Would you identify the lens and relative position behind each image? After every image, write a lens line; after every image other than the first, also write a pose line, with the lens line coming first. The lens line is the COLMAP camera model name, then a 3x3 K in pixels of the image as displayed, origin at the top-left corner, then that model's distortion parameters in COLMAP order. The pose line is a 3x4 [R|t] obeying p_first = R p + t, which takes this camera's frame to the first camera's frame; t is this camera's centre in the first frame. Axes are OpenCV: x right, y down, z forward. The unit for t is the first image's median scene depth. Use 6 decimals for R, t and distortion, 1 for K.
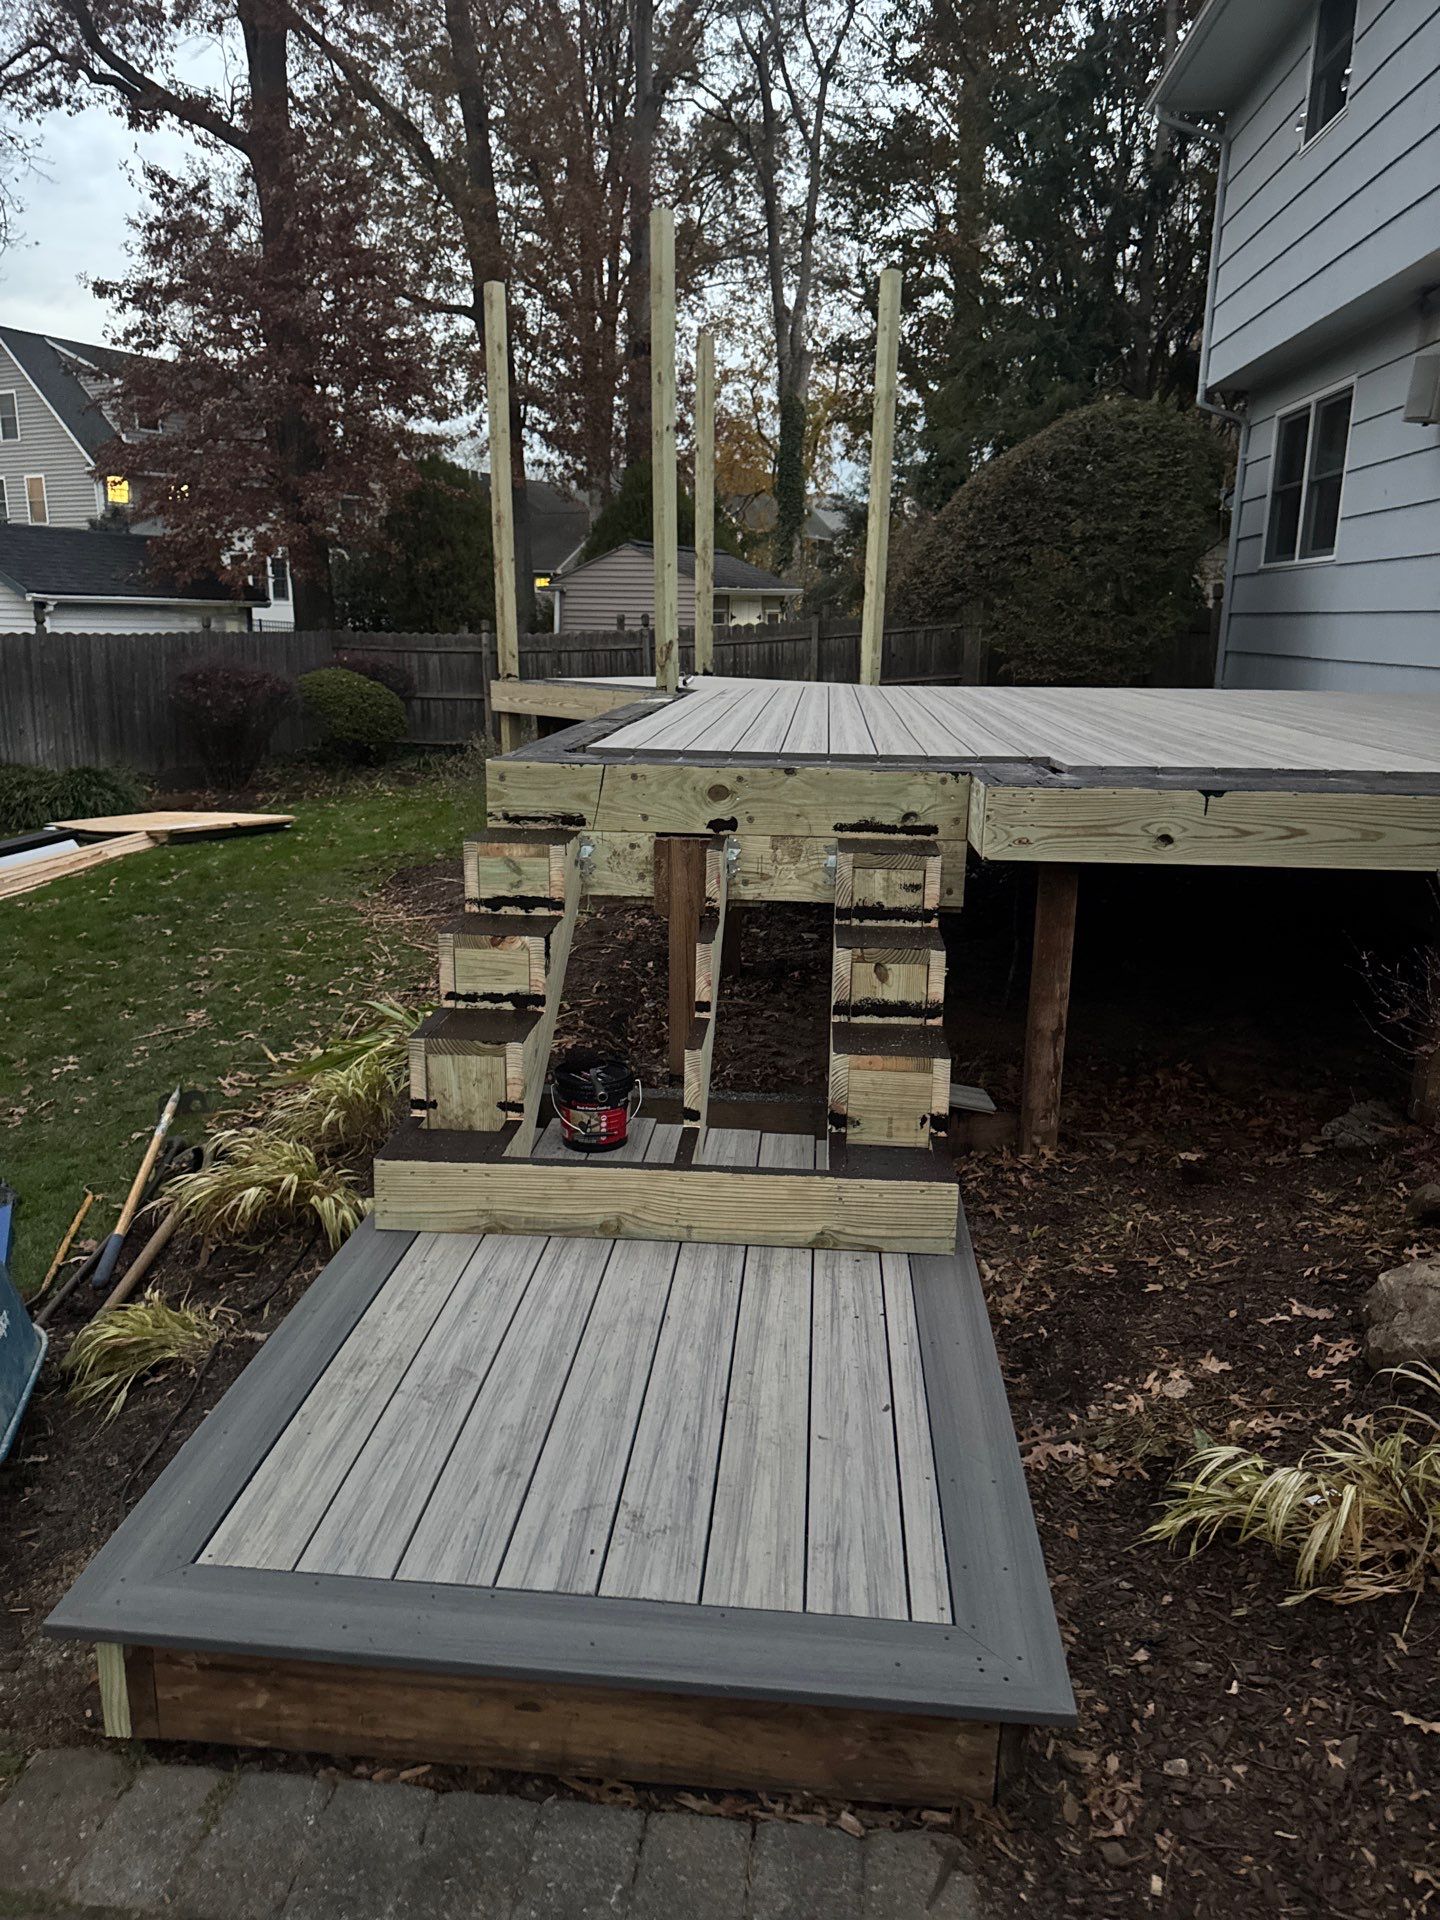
lens RADIAL K [[1330.5, 0, 716.1], [0, 1330.5, 964.7], [0, 0, 1]] dist [0.056963, -0.051057]
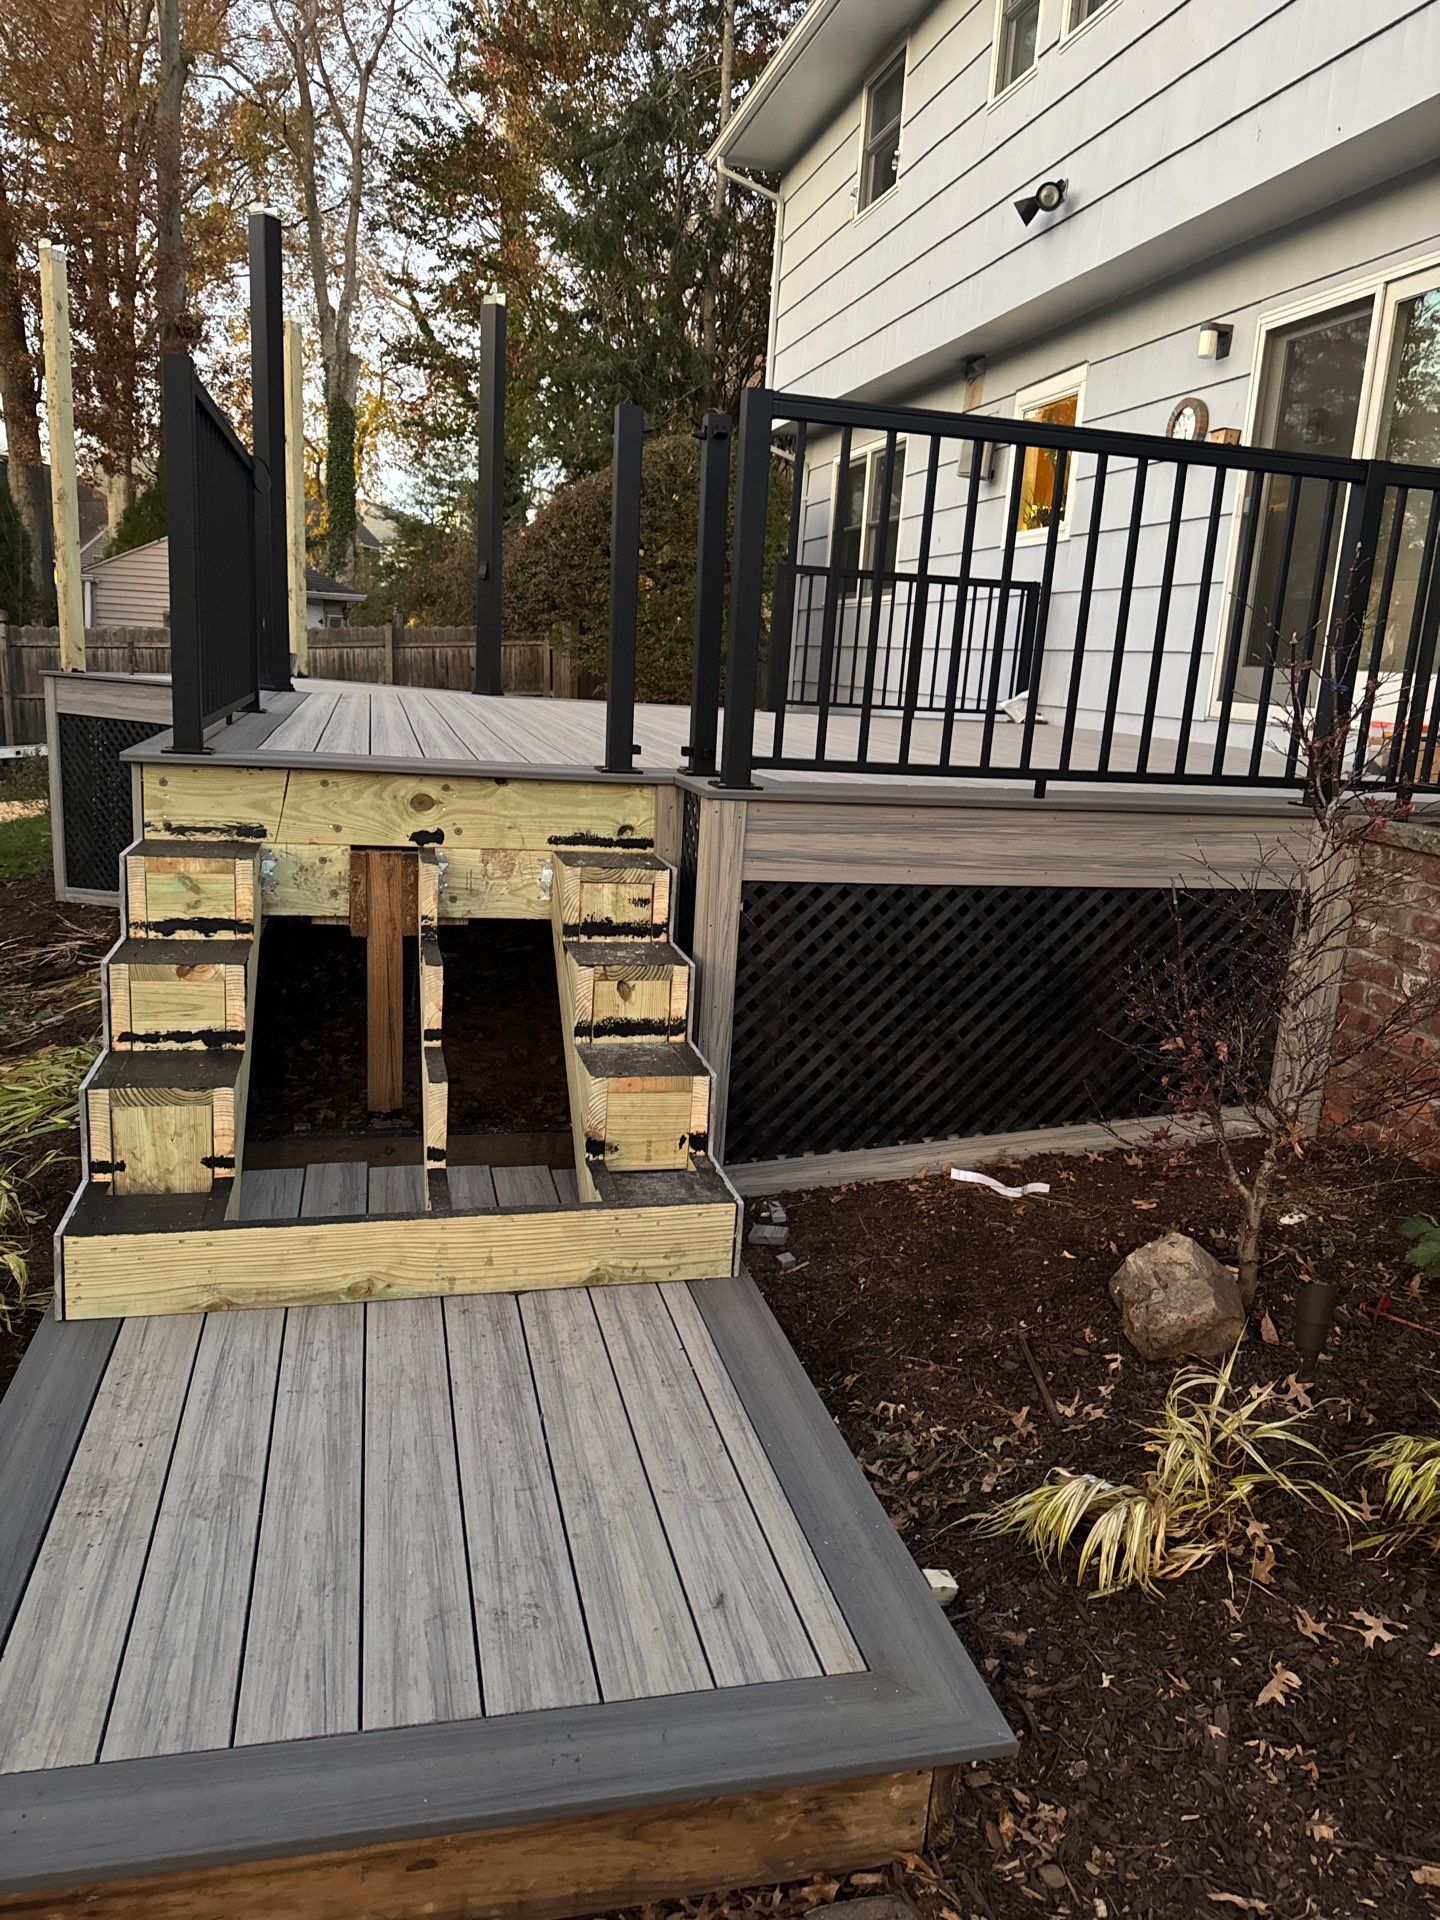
lens RADIAL K [[1353.0, 0, 711.5], [0, 1353.0, 952.4], [0, 0, 1]] dist [0.040908, -0.039327]
pose [[0.949807, -0.027903, 0.311589, -0.110895], [0.035545, 0.999190, -0.018872, -0.000771], [-0.310810, 0.029000, 0.950030, 0.054435]]
